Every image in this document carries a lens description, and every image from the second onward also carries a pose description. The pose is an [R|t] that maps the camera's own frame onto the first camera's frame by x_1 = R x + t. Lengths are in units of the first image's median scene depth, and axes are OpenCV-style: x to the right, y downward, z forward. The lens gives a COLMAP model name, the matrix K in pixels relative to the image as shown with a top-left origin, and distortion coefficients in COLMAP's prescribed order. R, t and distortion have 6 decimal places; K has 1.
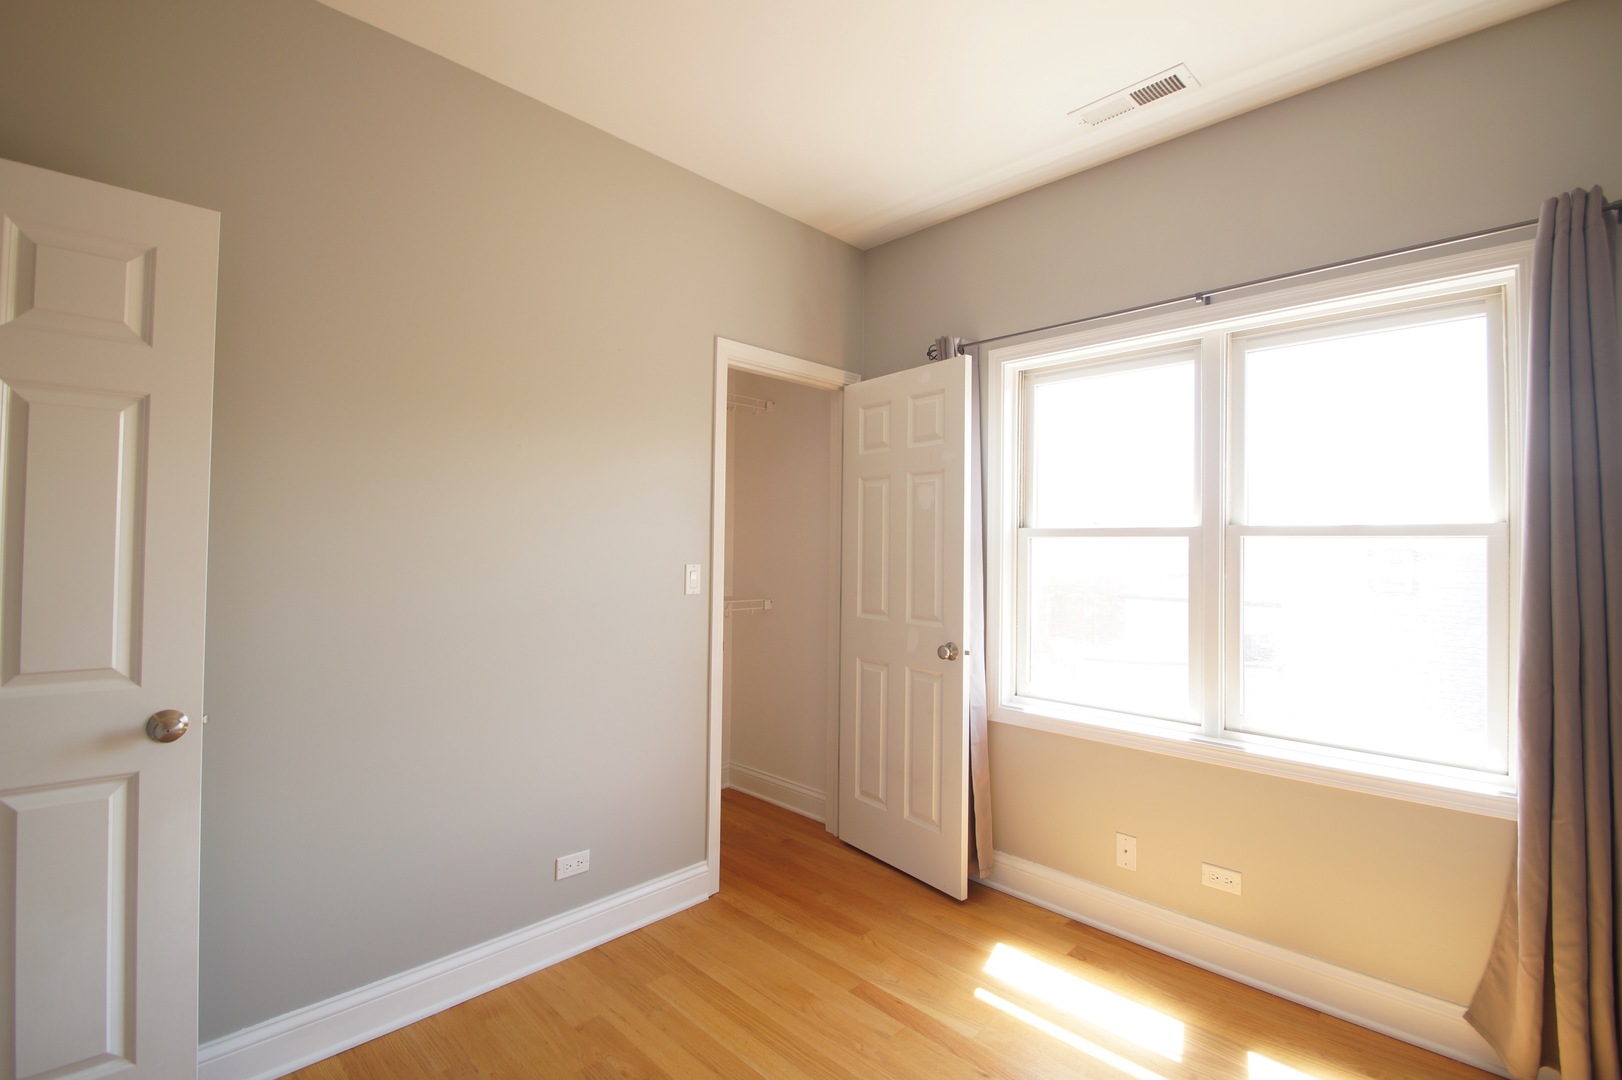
lens RADIAL K [[728.1, 0, 804.3], [0, 728.1, 533.8], [0, 0, 1]] dist [0.011911, -0.015514]
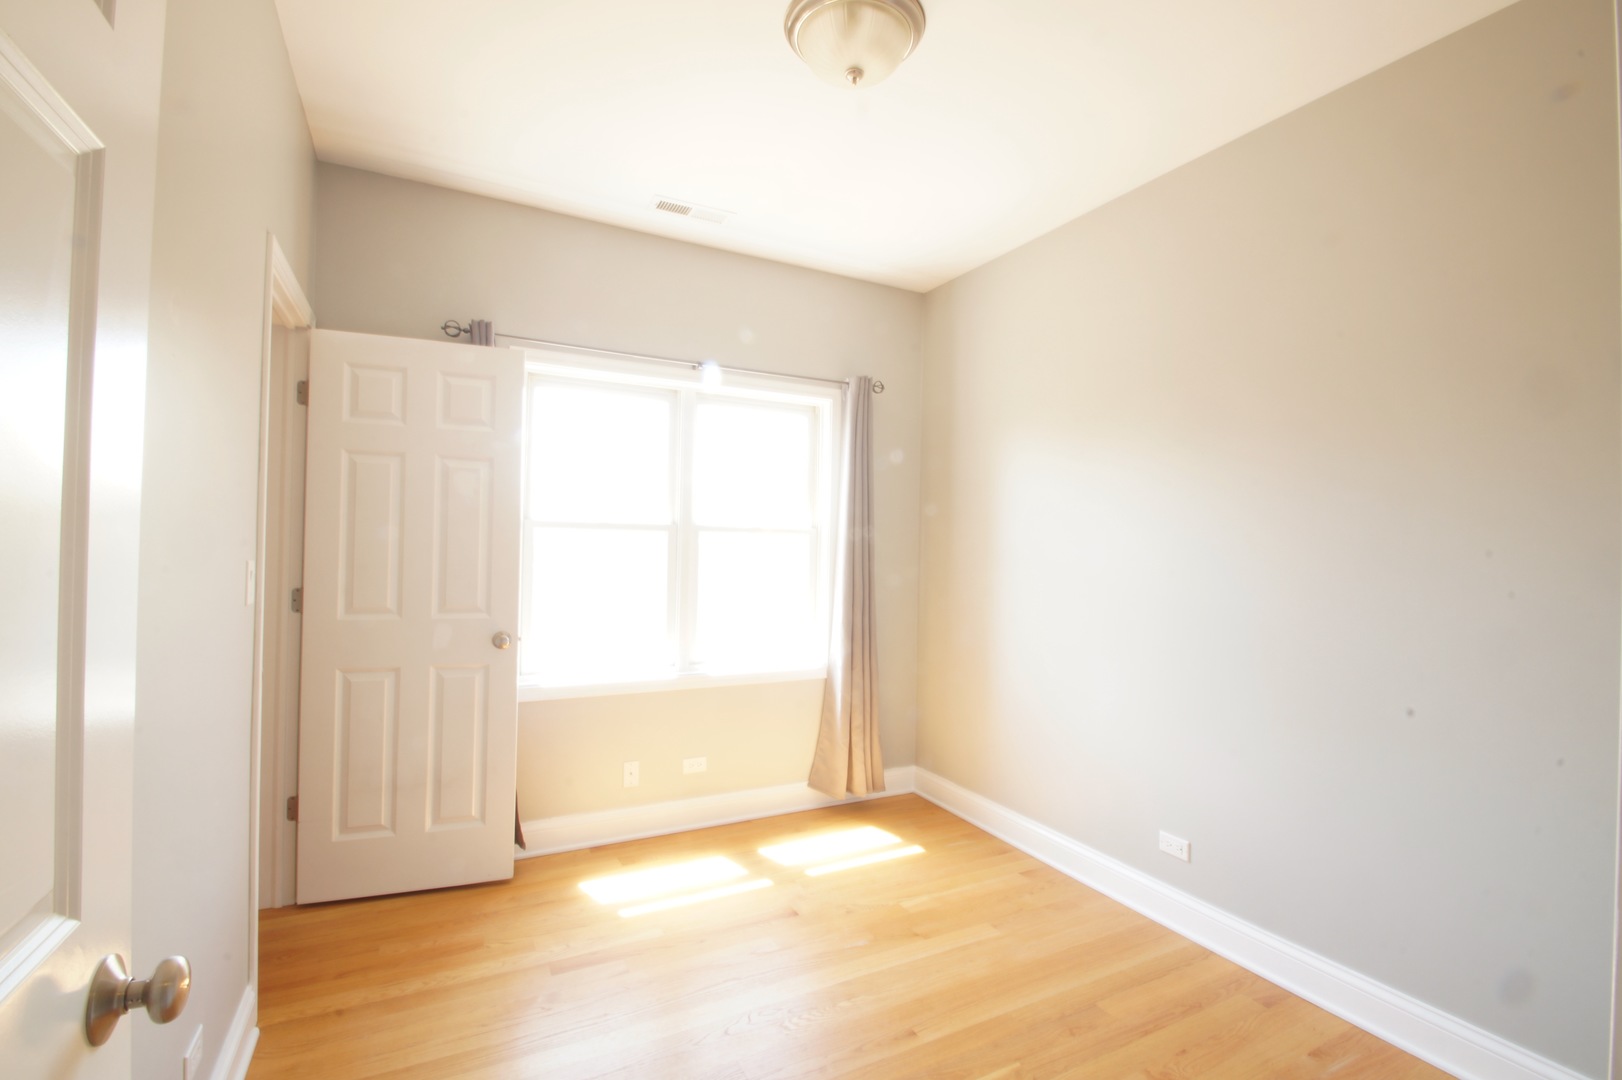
lens RADIAL K [[728.1, 0, 804.6], [0, 728.1, 539.6], [0, 0, 1]] dist [0.011911, -0.015514]
pose [[0.300592, 0.004755, 0.953741, -0.664131], [-0.029390, 0.999559, 0.004279, 0.006568], [-0.953300, -0.029317, 0.300600, 0.314138]]
